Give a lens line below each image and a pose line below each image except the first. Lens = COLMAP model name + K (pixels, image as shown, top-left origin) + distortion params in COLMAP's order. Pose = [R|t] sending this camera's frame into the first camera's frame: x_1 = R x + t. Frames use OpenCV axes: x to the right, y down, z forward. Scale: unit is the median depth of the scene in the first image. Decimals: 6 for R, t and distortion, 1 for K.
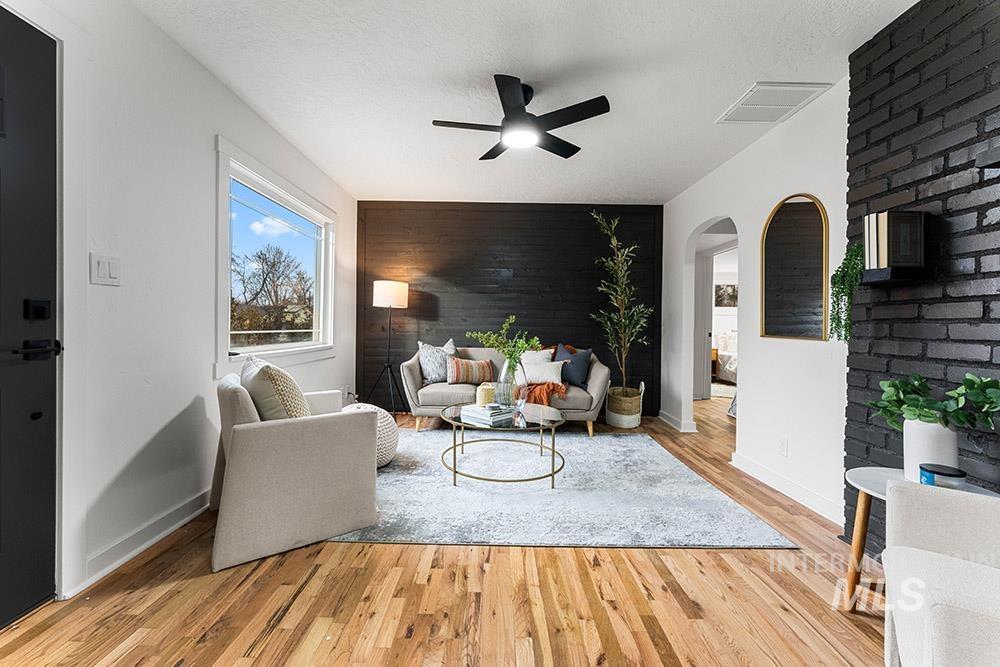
lens RADIAL K [[407.9, 0, 496.3], [0, 407.9, 325.6], [0, 0, 1]] dist [0.002007, 0.000165]
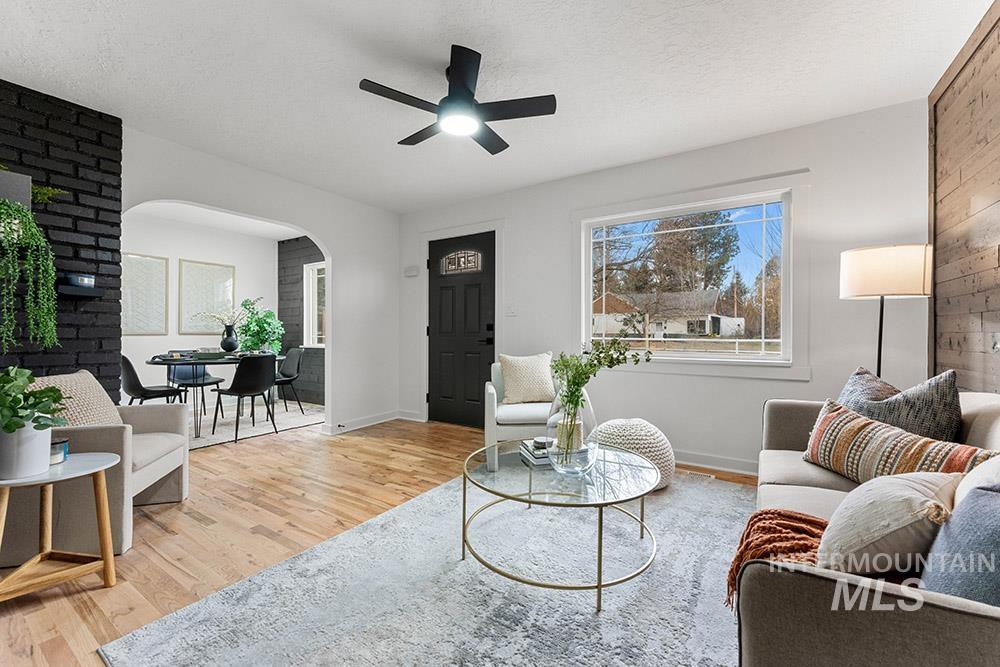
lens RADIAL K [[407.9, 0, 495.7], [0, 407.9, 332.3], [0, 0, 1]] dist [0.002007, 0.000165]
pose [[-0.538591, -0.003057, -0.842561, 1.208983], [-0.008162, 0.999965, 0.001590, -0.006315], [0.842528, 0.007733, -0.538598, 2.407567]]
